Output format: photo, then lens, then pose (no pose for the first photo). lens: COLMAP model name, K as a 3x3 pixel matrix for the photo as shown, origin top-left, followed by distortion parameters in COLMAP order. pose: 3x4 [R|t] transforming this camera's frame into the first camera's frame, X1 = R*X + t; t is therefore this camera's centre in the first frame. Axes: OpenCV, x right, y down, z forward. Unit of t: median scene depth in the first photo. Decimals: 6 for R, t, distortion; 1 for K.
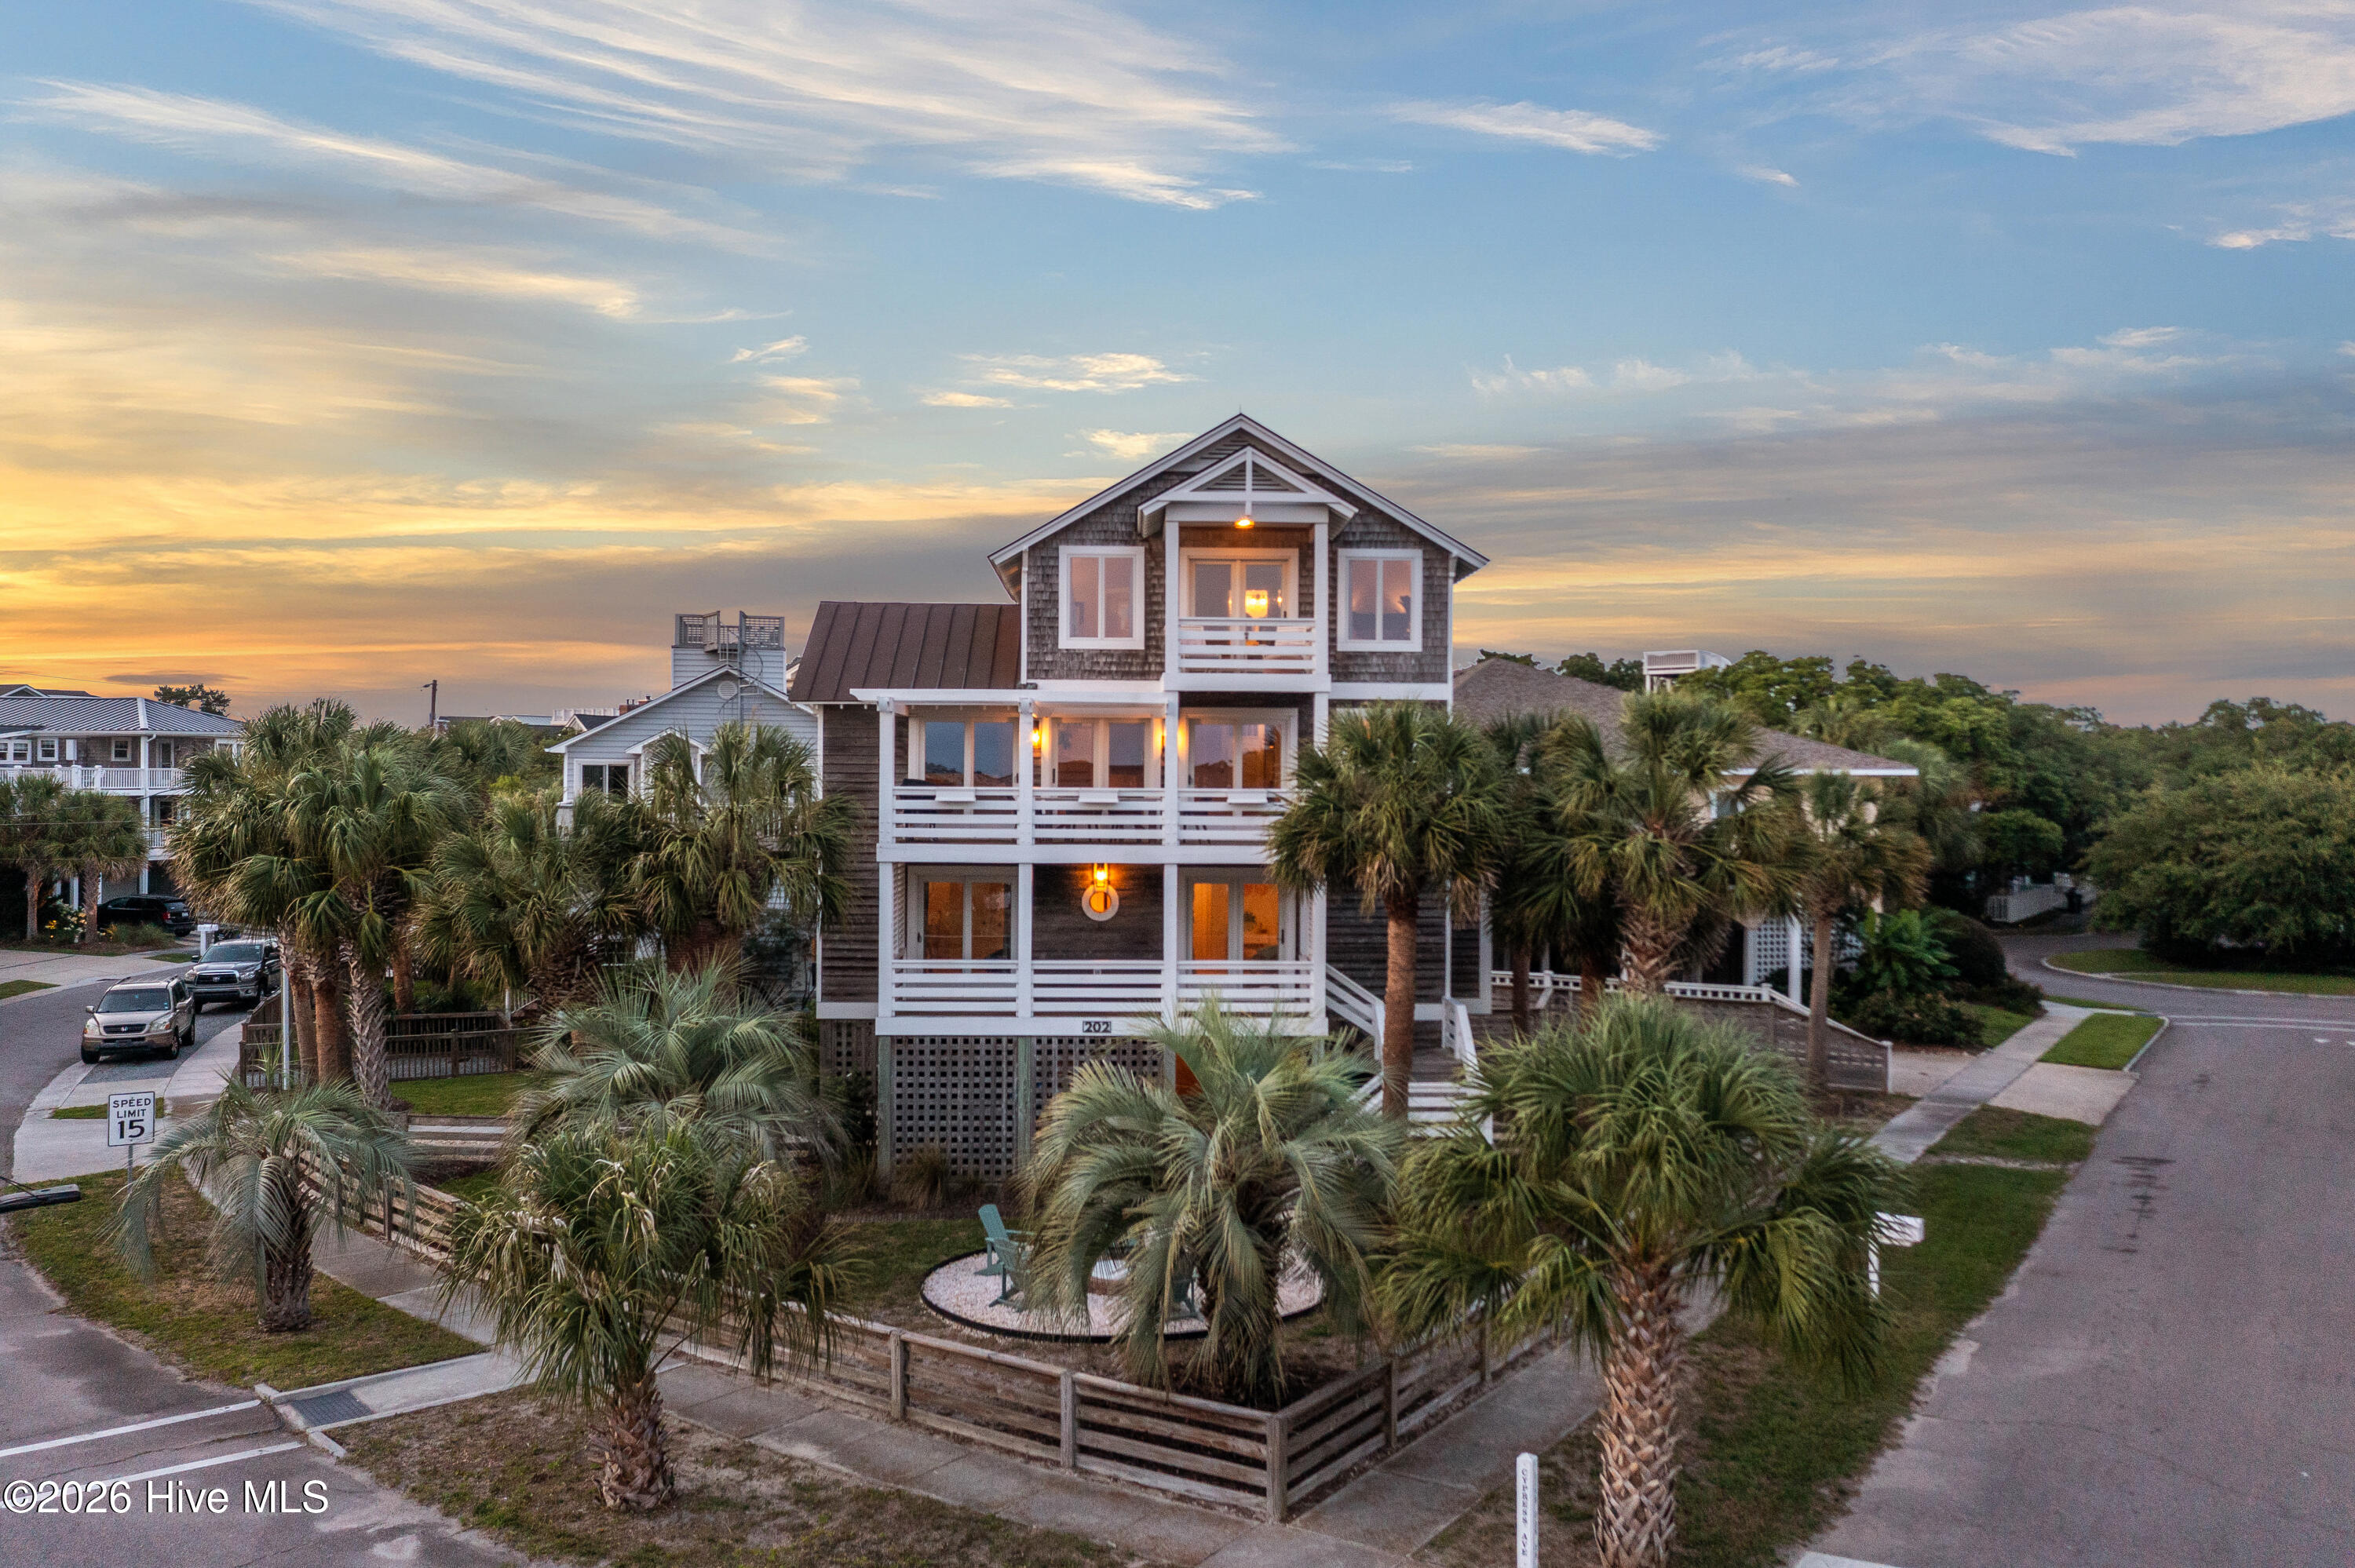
lens RADIAL K [[1832.2, 0, 1176.9], [0, 1832.2, 780.3], [0, 0, 1]] dist [-0.002409, 0.004583]
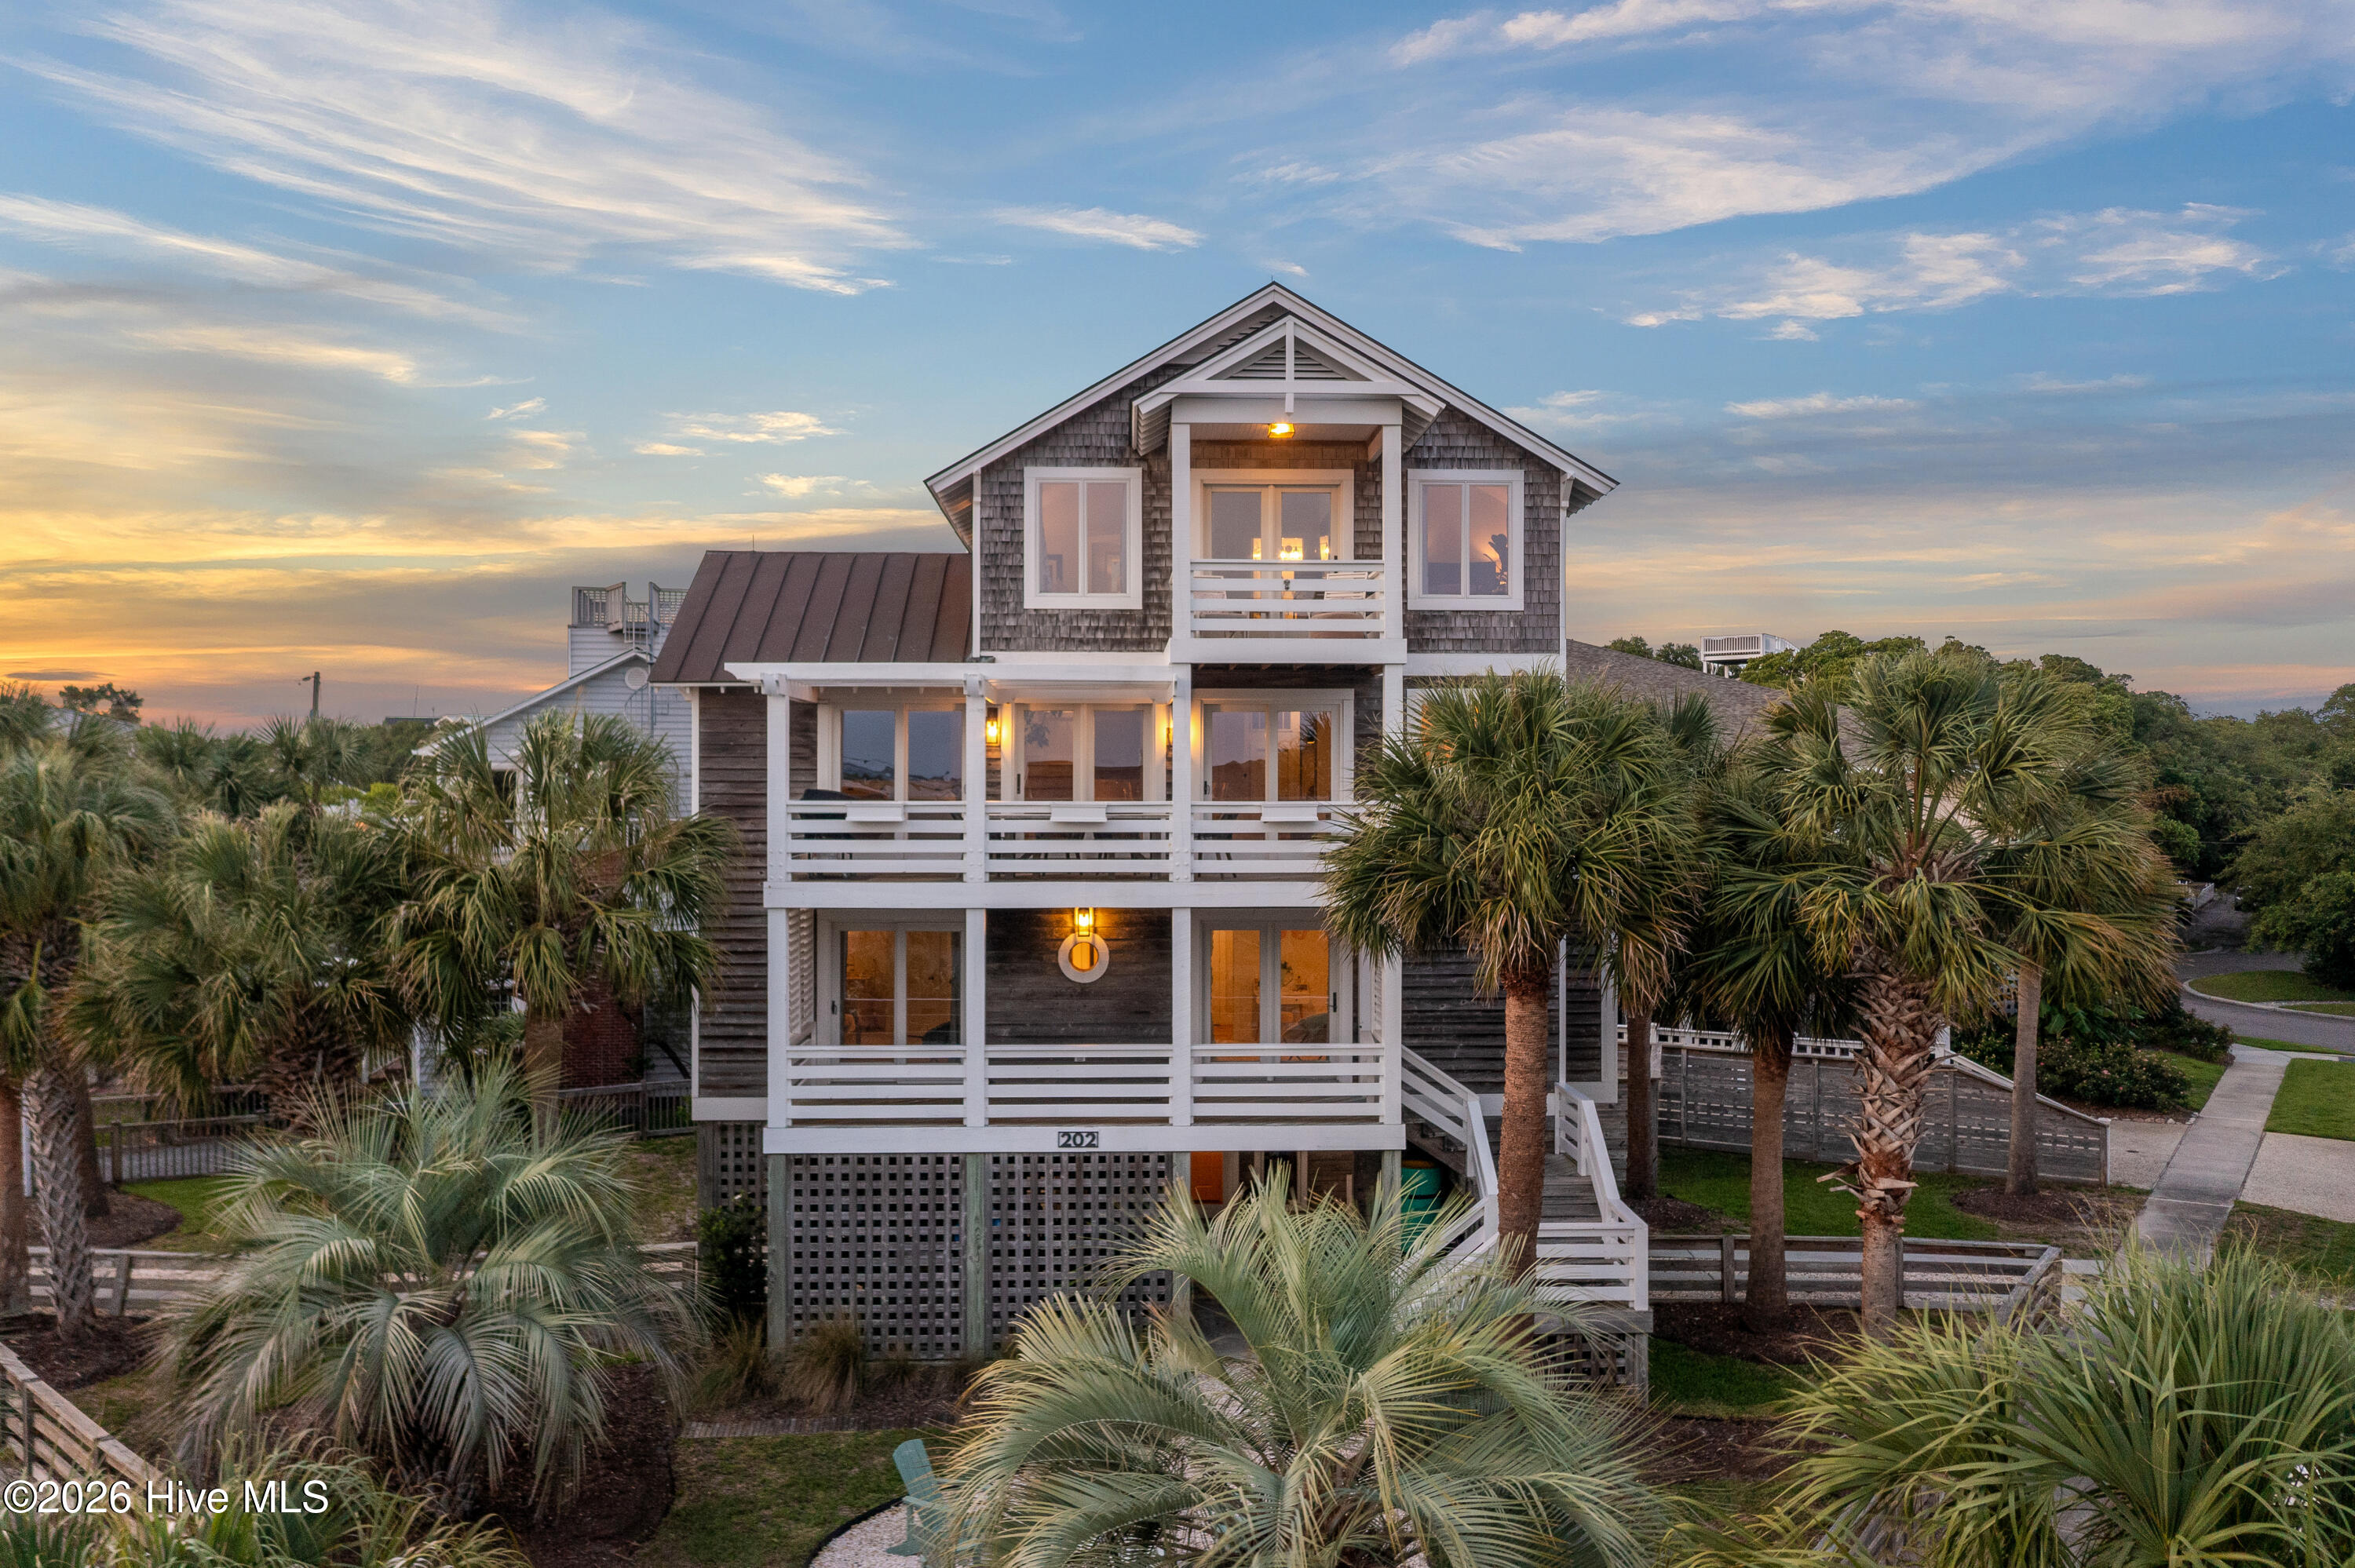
lens RADIAL K [[1887.1, 0, 1181.6], [0, 1887.1, 786.6], [0, 0, 1]] dist [0.000702, 0.001971]
pose [[0.999980, -0.004998, 0.003873, -0.005607], [0.004986, 0.999983, 0.003068, -0.003330], [-0.003888, -0.003049, 0.999988, 0.259125]]
